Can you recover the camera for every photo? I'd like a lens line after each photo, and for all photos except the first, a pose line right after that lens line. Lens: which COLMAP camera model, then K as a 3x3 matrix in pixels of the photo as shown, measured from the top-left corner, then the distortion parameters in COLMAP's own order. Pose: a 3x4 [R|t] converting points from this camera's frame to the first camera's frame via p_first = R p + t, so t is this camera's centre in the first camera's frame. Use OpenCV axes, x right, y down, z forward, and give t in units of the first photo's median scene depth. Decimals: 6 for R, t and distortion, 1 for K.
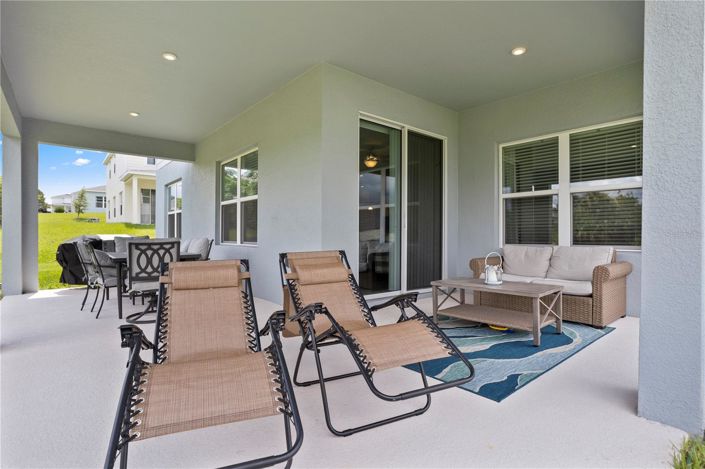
lens RADIAL K [[353.7, 0, 352.5], [0, 353.7, 234.5], [0, 0, 1]] dist [-0.001481, -0.000251]
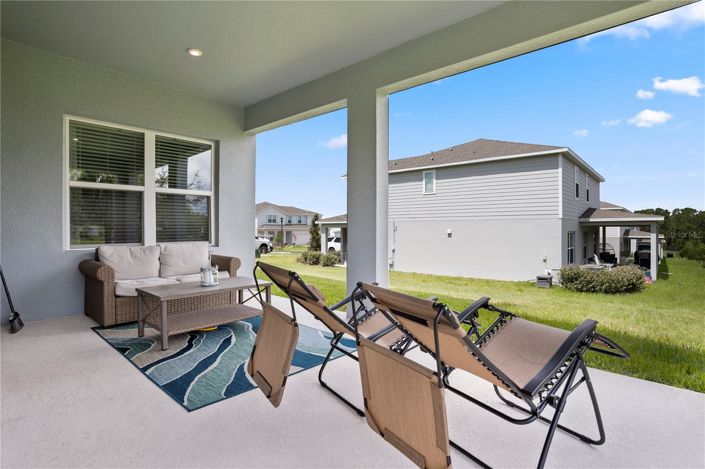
lens RADIAL K [[353.7, 0, 352.5], [0, 353.7, 234.5], [0, 0, 1]] dist [-0.001481, -0.000251]
pose [[-0.126839, -0.029797, 0.991476, -0.471980], [-0.004691, 0.999556, 0.029440, -0.025828], [-0.991912, -0.000917, -0.126923, 0.540235]]
